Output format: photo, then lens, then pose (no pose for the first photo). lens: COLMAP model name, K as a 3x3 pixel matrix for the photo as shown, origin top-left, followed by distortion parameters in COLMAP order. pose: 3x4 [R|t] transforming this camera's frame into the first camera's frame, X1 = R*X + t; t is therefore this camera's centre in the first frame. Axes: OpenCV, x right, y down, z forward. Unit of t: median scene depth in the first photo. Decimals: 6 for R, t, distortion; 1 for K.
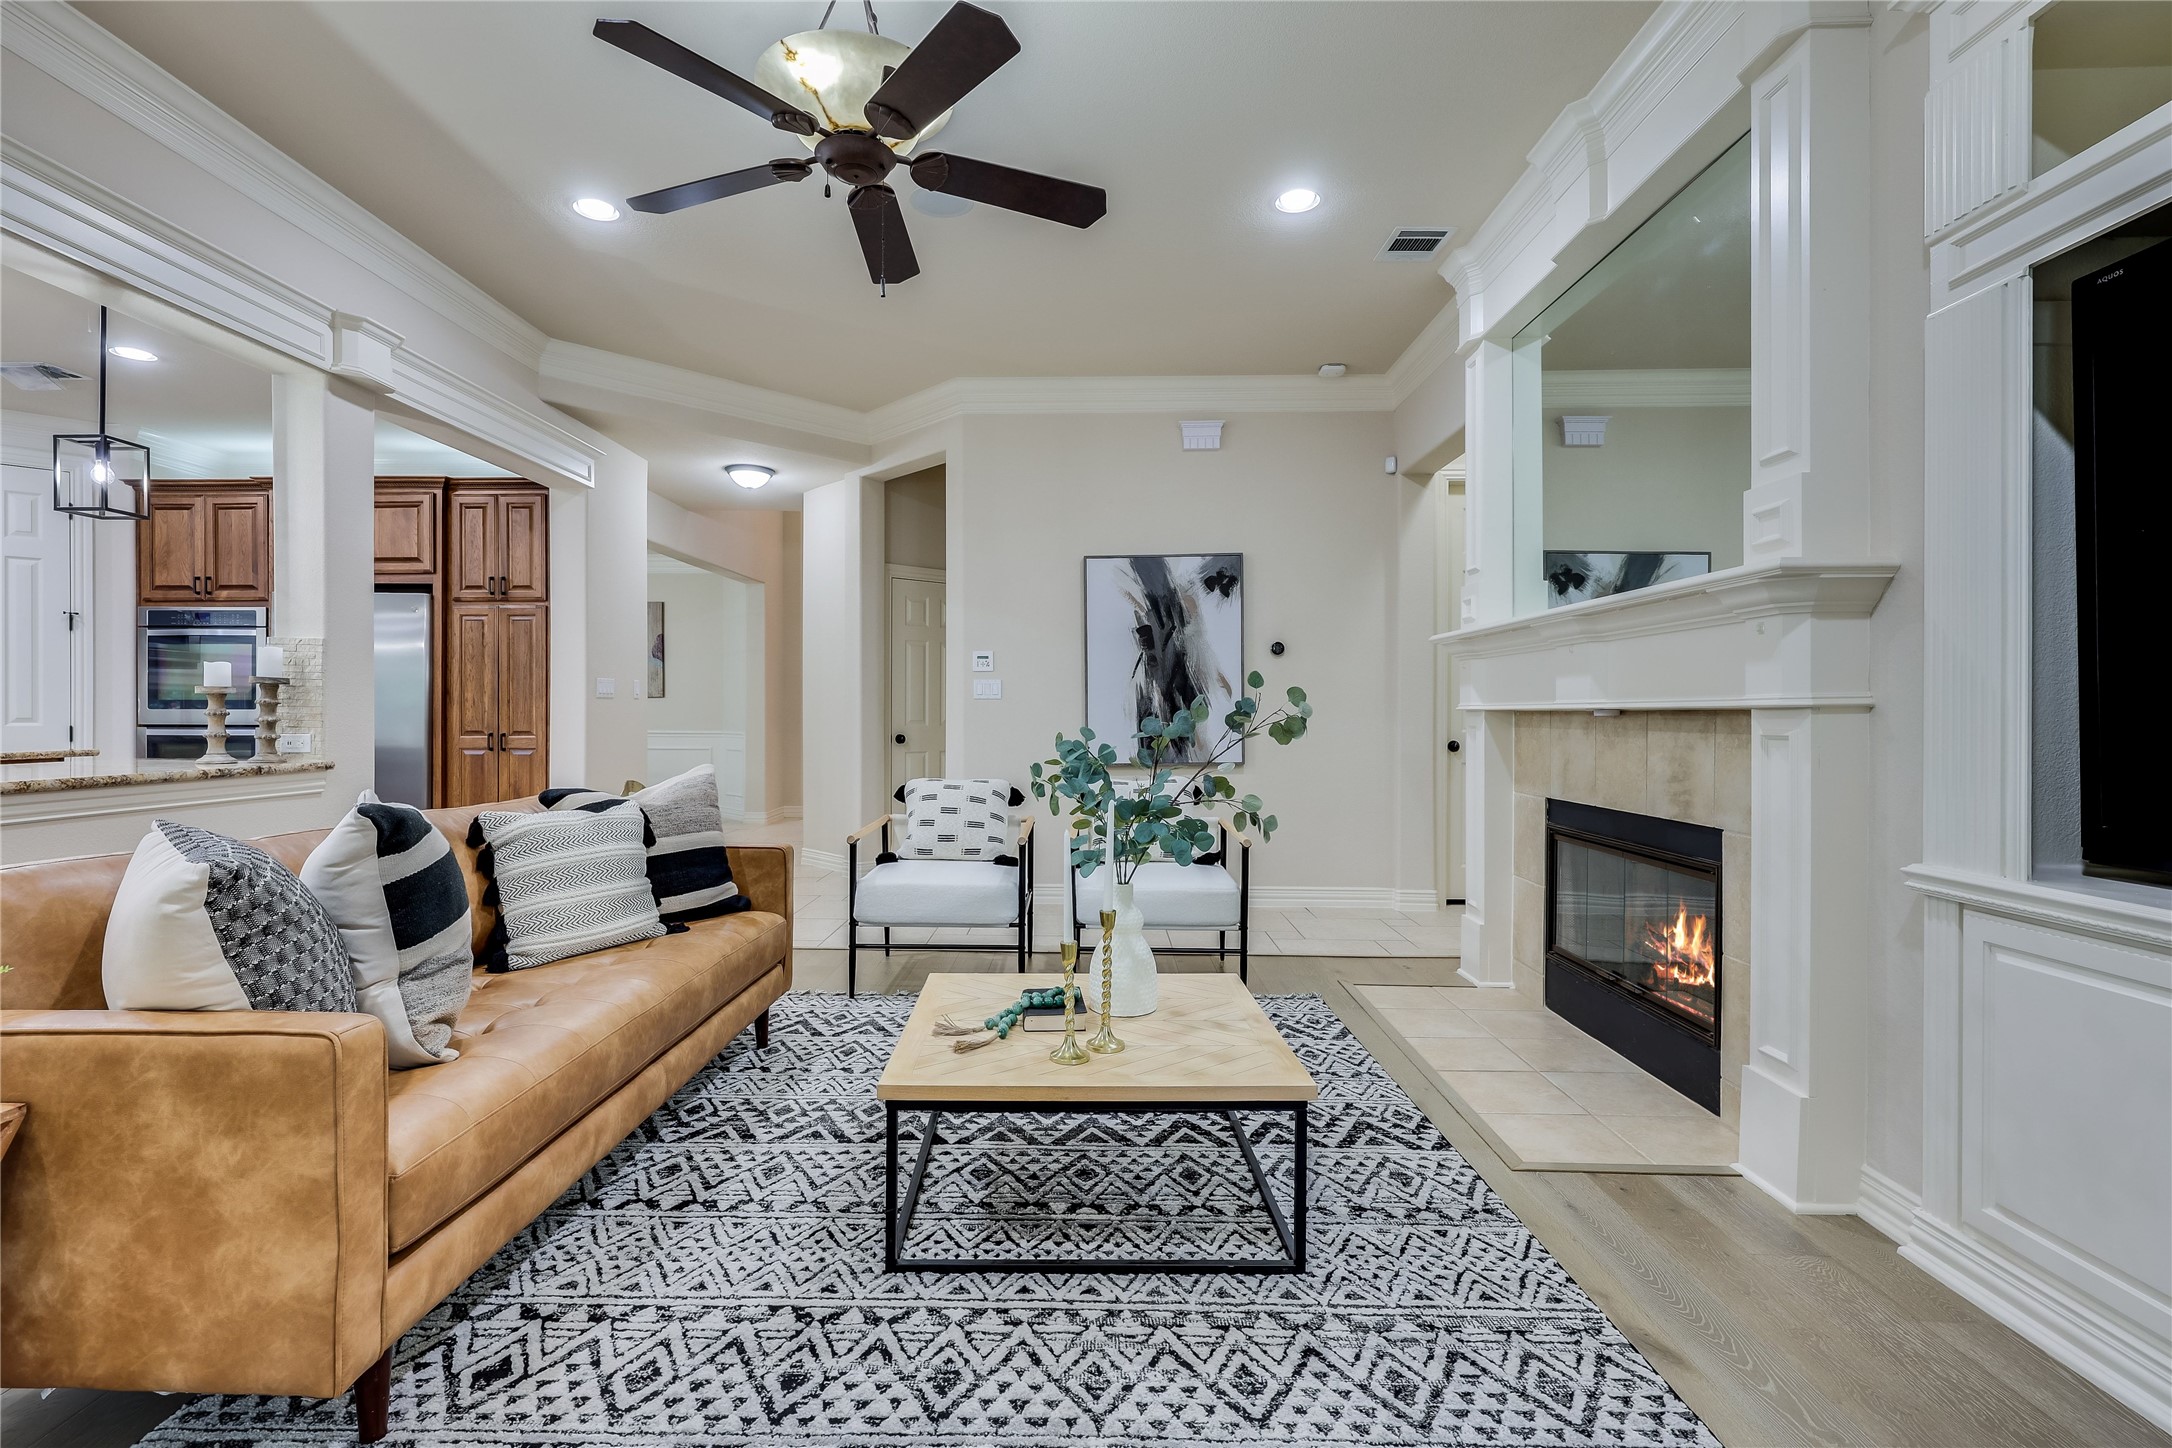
lens RADIAL K [[990.7, 0, 1076.9], [0, 990.7, 709.9], [0, 0, 1]] dist [0.003541, 0.000591]
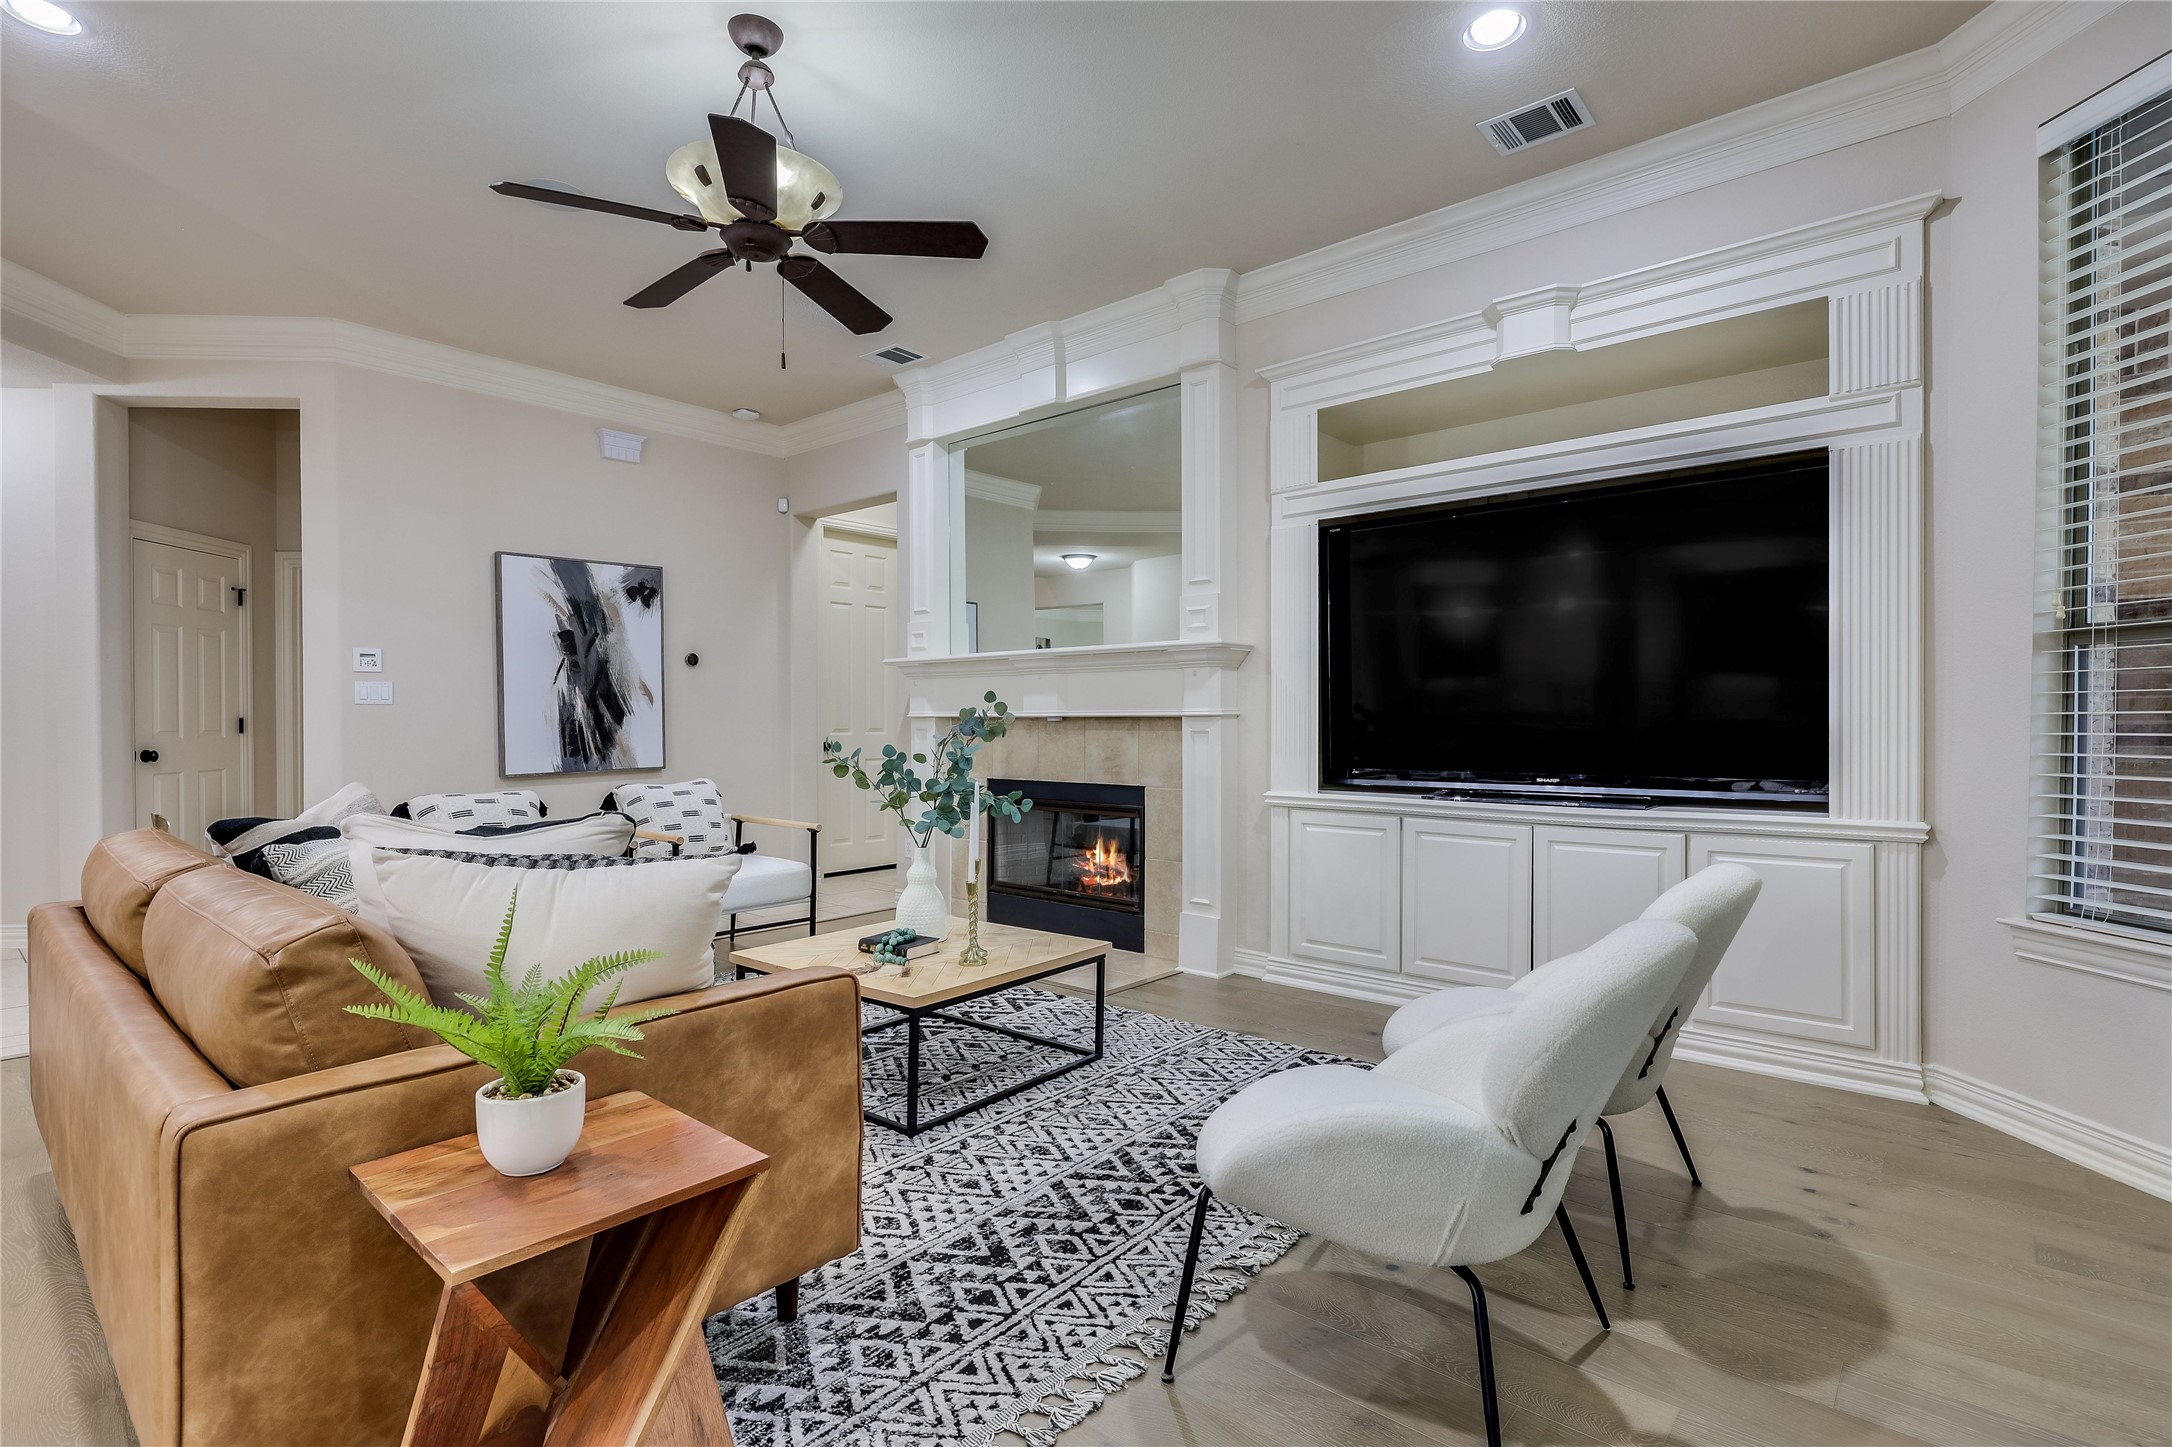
lens RADIAL K [[1003.9, 0, 1060.8], [0, 1003.9, 727.2], [0, 0, 1]] dist [-0.001796, -0.000109]
pose [[0.651401, -0.009906, 0.758669, -0.798843], [0.000523, 0.999920, 0.012608, -0.004718], [-0.758733, -0.007816, 0.651354, -0.026914]]
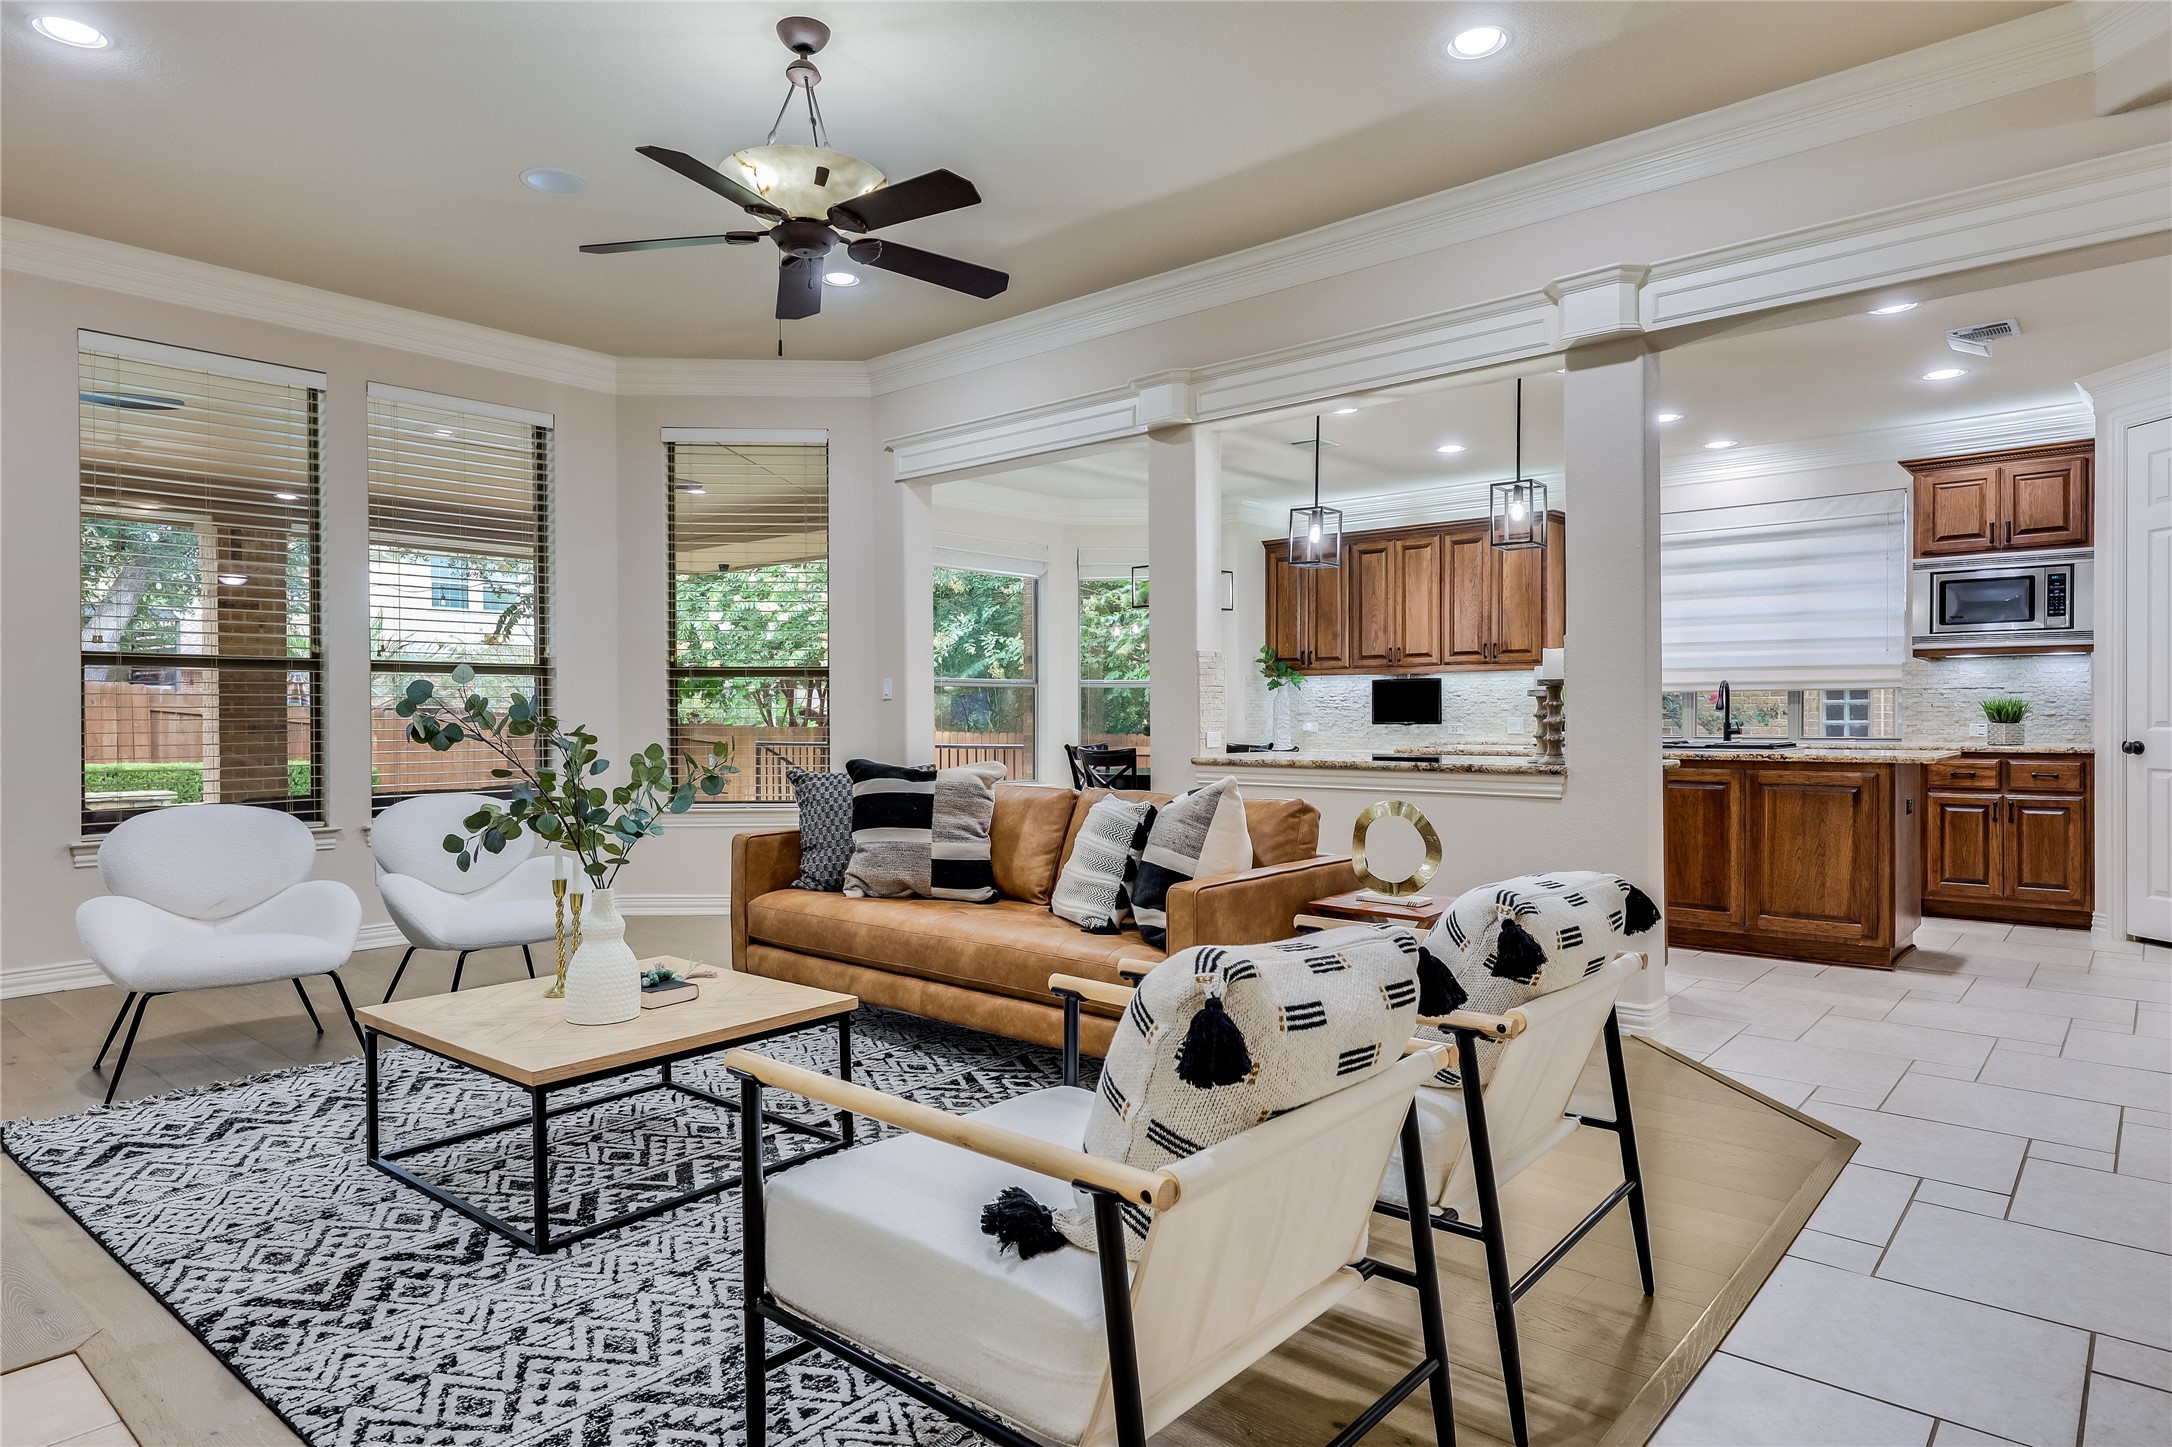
lens RADIAL K [[1254.2, 0, 1086.0], [0, 1254.2, 723.5], [0, 0, 1]] dist [0.005040, -0.001213]
pose [[-0.640222, 0.003591, -0.768181, 0.634221], [0.003147, 0.999993, 0.002051, 0.011606], [0.768183, -0.001104, -0.640229, 1.989394]]
